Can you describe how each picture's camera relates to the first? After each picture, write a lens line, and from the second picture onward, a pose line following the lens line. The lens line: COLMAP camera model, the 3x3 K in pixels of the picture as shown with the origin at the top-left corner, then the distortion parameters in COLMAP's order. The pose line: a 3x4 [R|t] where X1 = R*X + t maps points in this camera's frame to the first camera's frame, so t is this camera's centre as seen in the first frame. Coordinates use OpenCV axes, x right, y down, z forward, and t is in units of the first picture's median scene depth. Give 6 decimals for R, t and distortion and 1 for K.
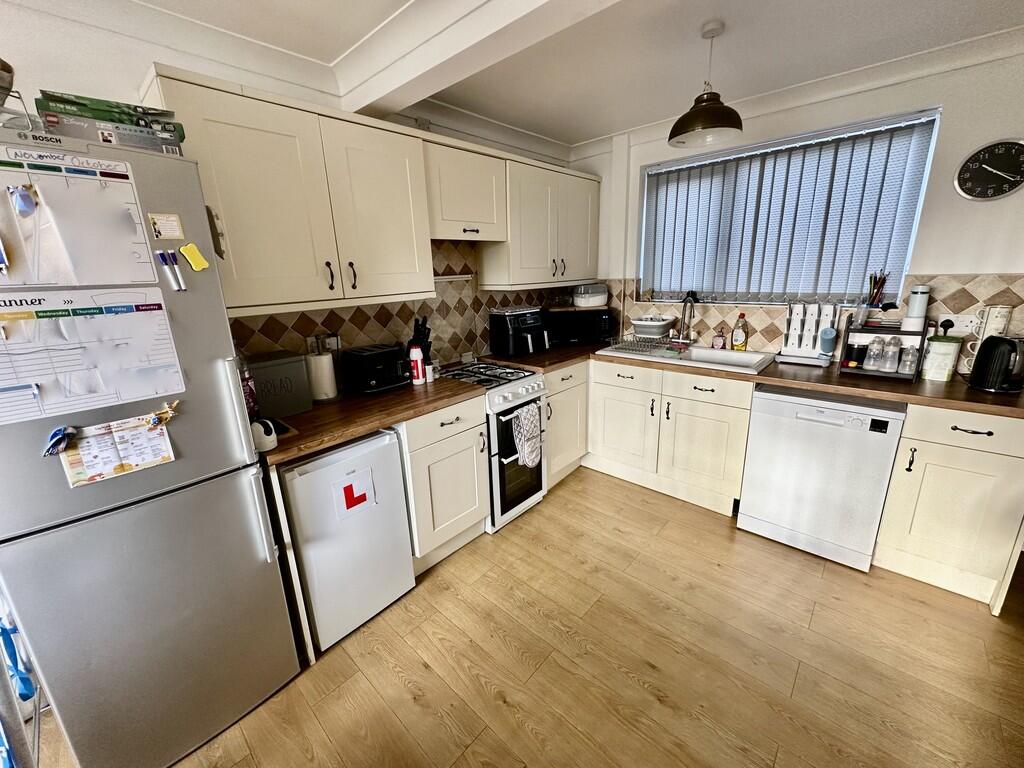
lens RADIAL K [[408.9, 0, 511.6], [0, 408.9, 381.4], [0, 0, 1]] dist [-0.000491, 0.000207]
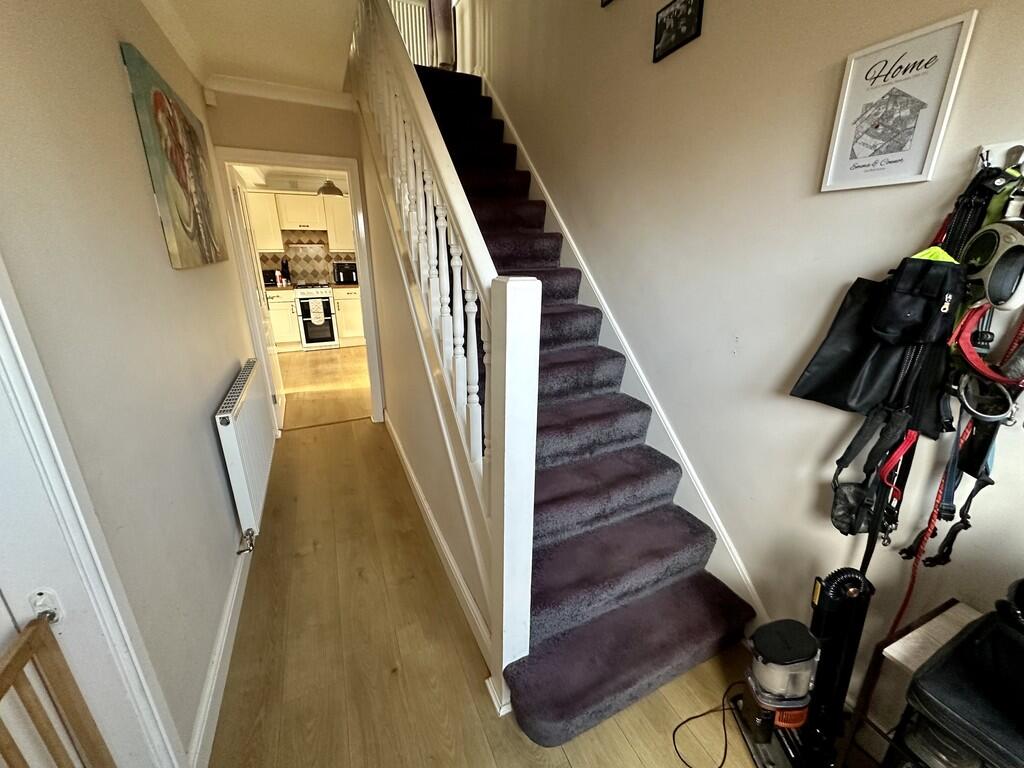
lens RADIAL K [[408.9, 0, 513.5], [0, 408.9, 384.2], [0, 0, 1]] dist [-0.000491, 0.000207]
pose [[0.922160, 0.152464, -0.355493, 2.378229], [-0.130513, 0.987789, 0.085087, 0.231978], [0.364124, -0.032067, 0.930798, -1.003999]]
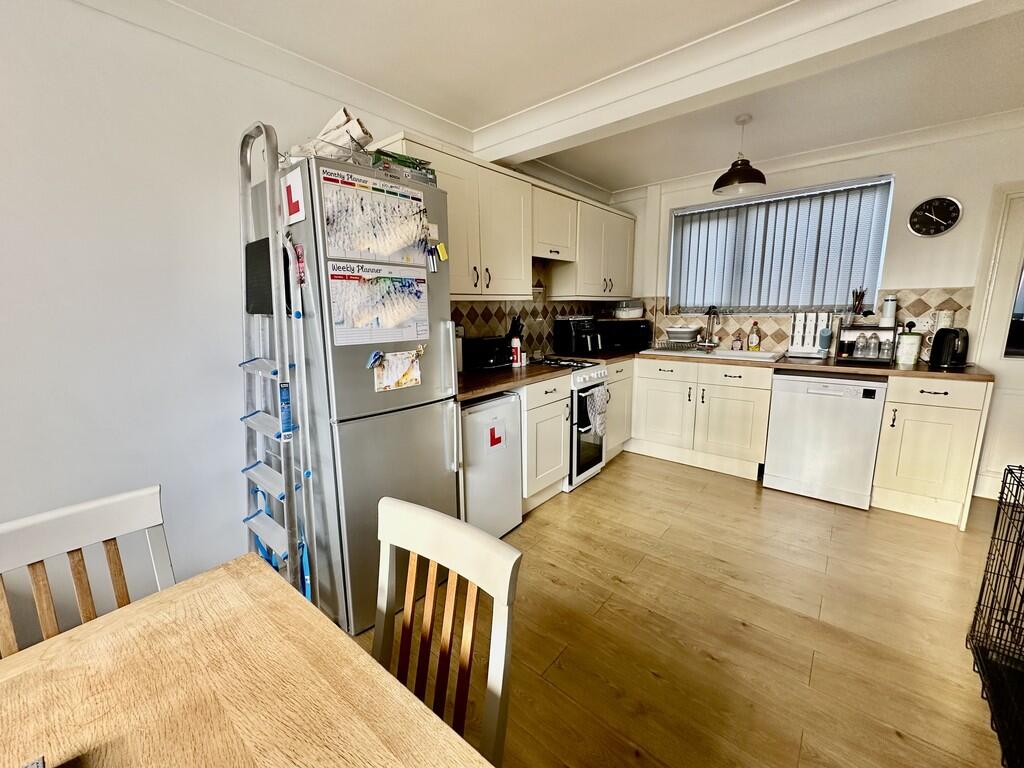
lens RADIAL K [[408.9, 0, 512.3], [0, 408.9, 381.0], [0, 0, 1]] dist [-0.000491, 0.000207]
pose [[0.999074, 0.010879, 0.041617, -0.314577], [-0.007074, 0.995872, -0.090489, 0.177887], [-0.042430, 0.090111, 0.995028, -0.281154]]
